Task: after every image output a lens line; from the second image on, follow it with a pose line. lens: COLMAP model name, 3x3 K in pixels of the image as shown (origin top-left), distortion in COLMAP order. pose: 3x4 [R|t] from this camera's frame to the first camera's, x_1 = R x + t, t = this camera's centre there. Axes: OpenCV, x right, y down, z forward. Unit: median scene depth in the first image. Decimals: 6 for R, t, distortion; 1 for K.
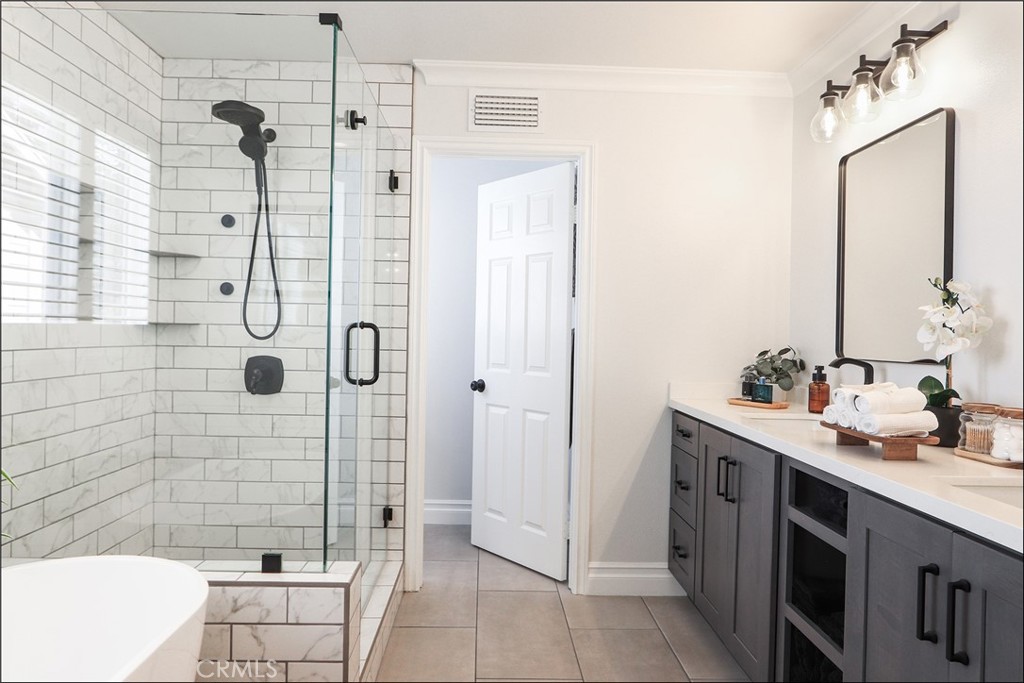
lens RADIAL K [[643.4, 0, 507.7], [0, 643.4, 335.7], [0, 0, 1]] dist [-0.012603, 0.016376]
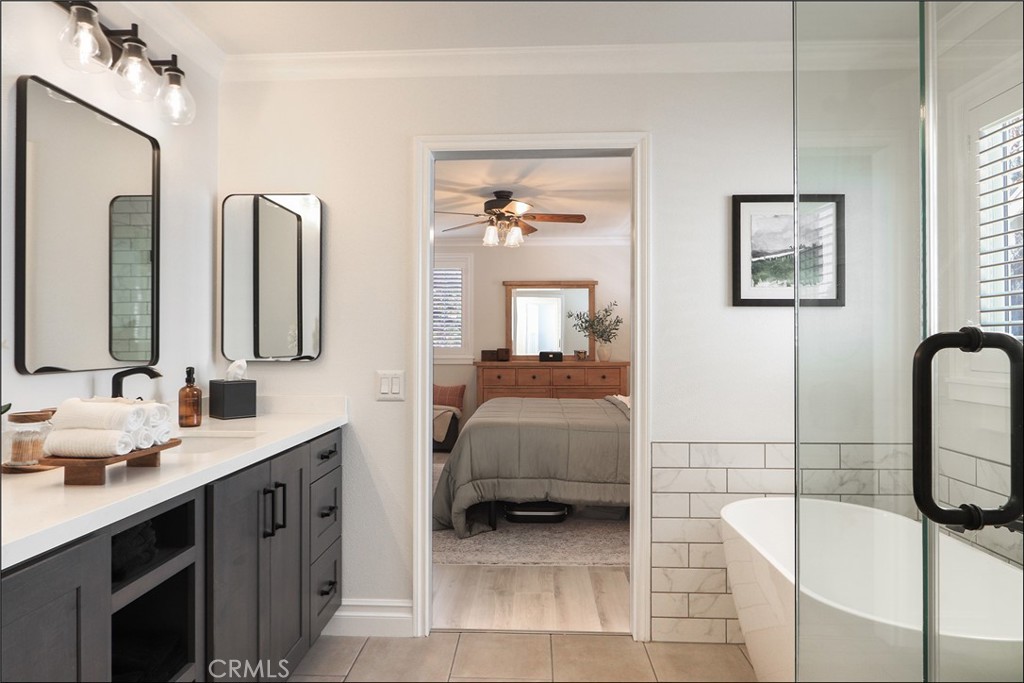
lens RADIAL K [[643.4, 0, 507.7], [0, 643.4, 335.7], [0, 0, 1]] dist [-0.012603, 0.016376]
pose [[-0.996764, -0.021368, 0.077497, -0.016830], [-0.021632, 0.999763, -0.002575, -0.010837], [-0.077423, -0.004243, -0.996989, 1.053216]]
